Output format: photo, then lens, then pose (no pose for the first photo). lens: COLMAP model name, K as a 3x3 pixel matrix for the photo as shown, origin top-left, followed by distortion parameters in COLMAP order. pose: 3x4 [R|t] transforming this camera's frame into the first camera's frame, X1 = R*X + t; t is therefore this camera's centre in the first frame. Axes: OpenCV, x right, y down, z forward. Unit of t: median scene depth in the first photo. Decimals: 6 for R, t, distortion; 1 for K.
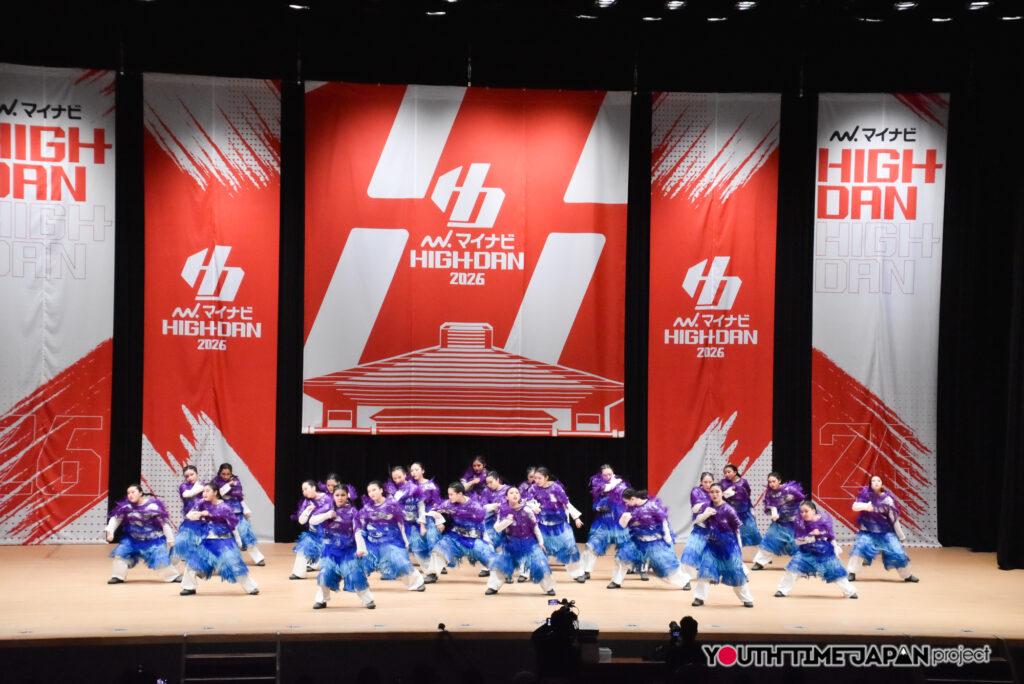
lens RADIAL K [[2521.9, 0, 490.0], [0, 2521.9, 379.3], [0, 0, 1]] dist [0.540756, 0.000000]
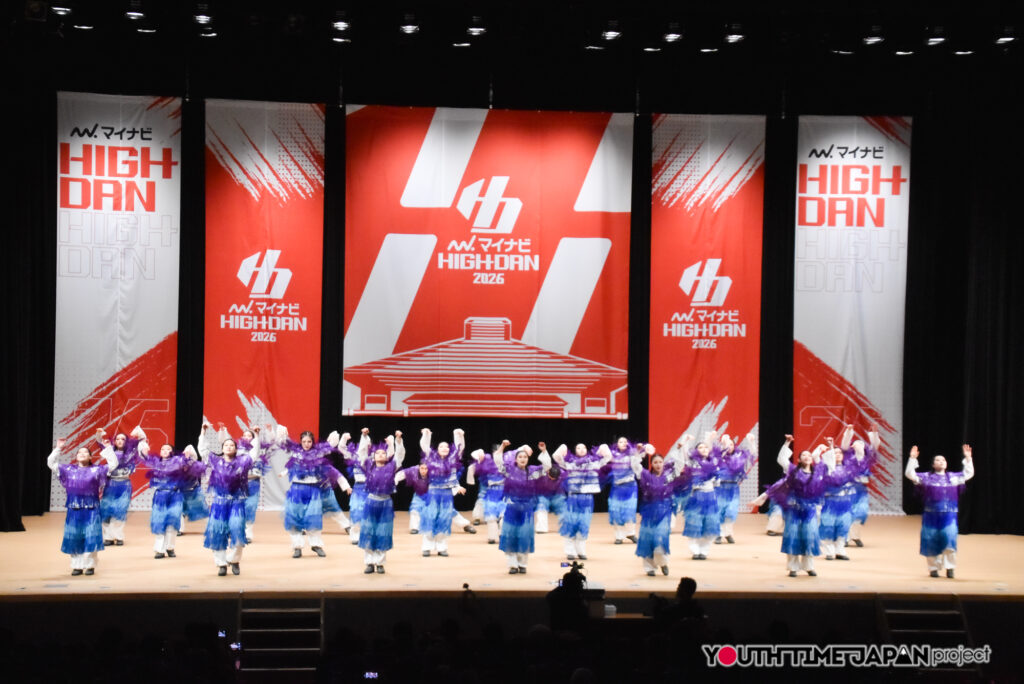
lens RADIAL K [[1869.4, 0, 504.2], [0, 1869.4, 380.5], [0, 0, 1]] dist [0.255493, 0.000000]
pose [[0.999998, 0.000611, -0.002131, -0.000250], [-0.000600, 0.999986, 0.005199, 0.001408], [0.002134, -0.005198, 0.999984, 0.162561]]
